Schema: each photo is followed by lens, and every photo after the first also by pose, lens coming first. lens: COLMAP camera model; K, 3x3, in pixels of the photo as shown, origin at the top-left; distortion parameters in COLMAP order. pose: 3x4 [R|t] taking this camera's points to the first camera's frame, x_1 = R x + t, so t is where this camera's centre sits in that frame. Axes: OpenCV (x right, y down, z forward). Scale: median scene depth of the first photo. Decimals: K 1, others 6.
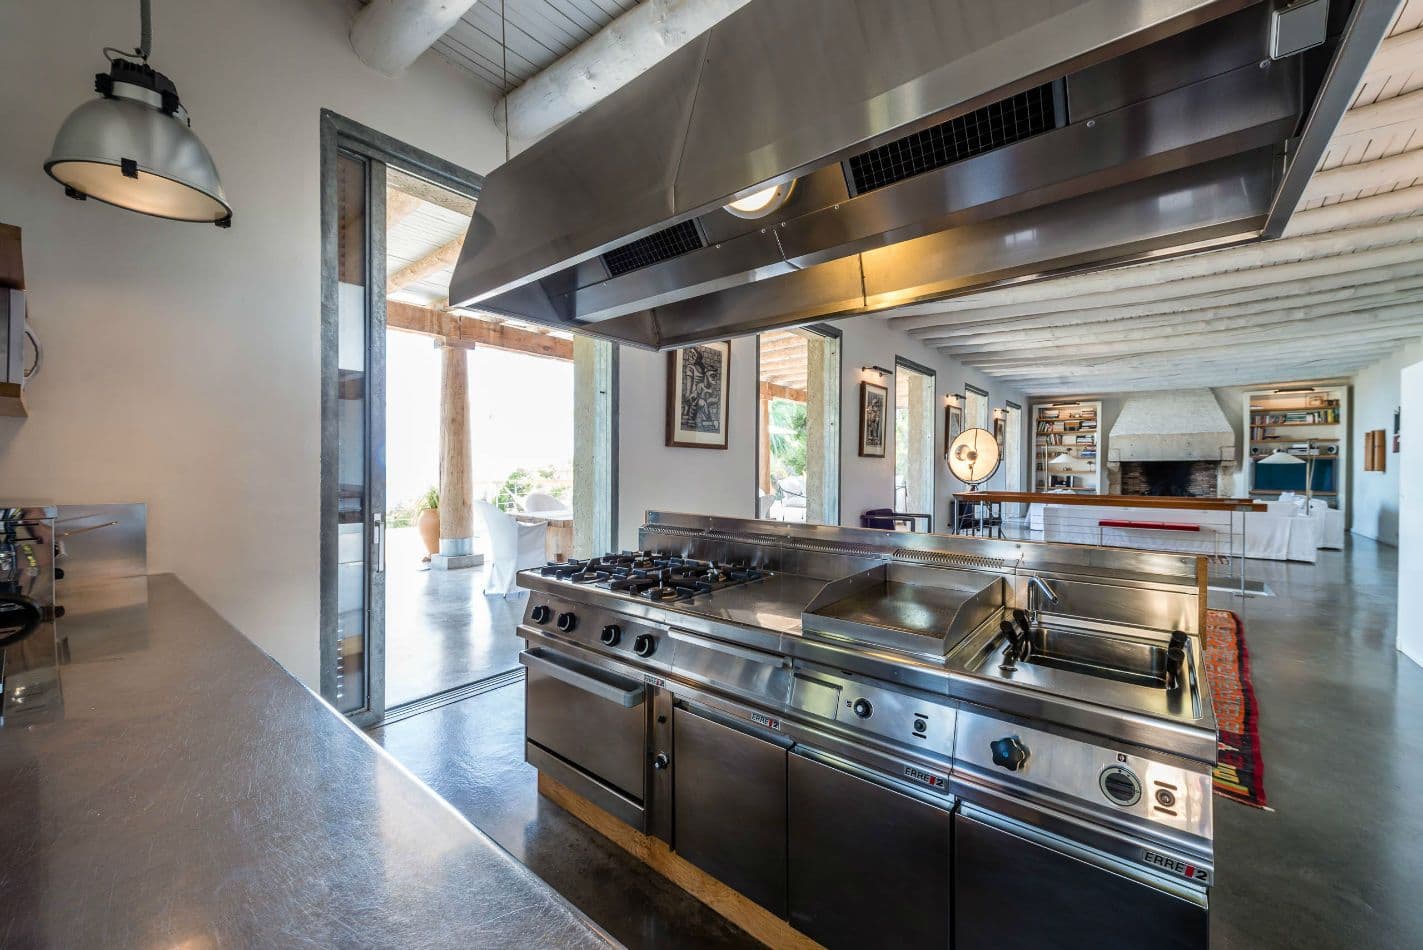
lens RADIAL K [[558.0, 0, 709.5], [0, 558.0, 473.4], [0, 0, 1]] dist [-0.000118, 0.000076]
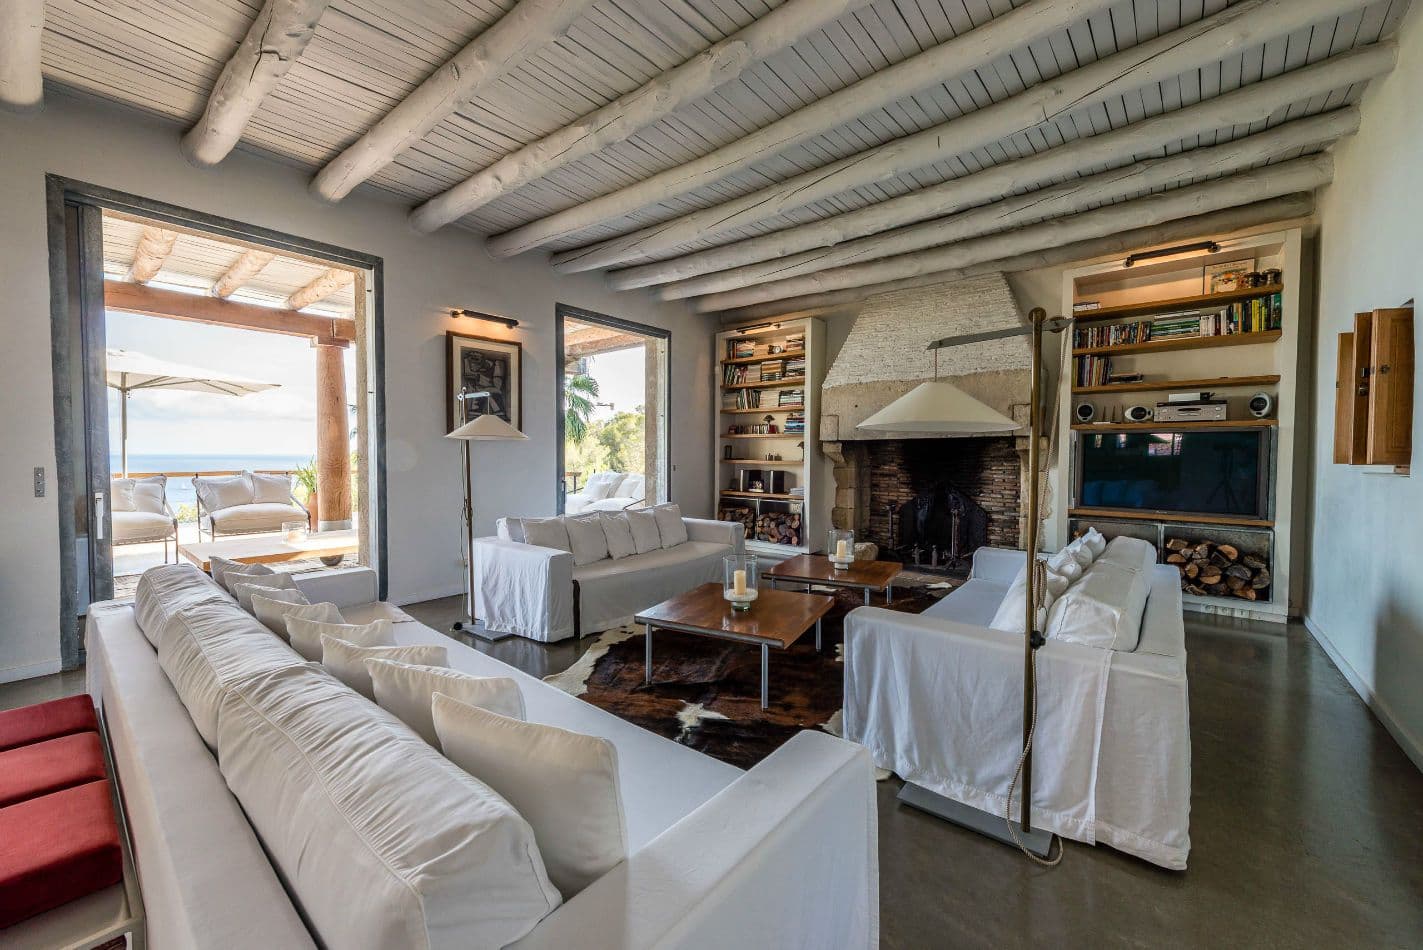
lens RADIAL K [[558.0, 0, 712.0], [0, 558.0, 471.6], [0, 0, 1]] dist [-0.000118, 0.000076]
pose [[0.999949, -0.002926, -0.009659, 0.707510], [0.003119, 0.999793, 0.020100, -0.006187], [0.009598, -0.020129, 0.999751, 0.584775]]
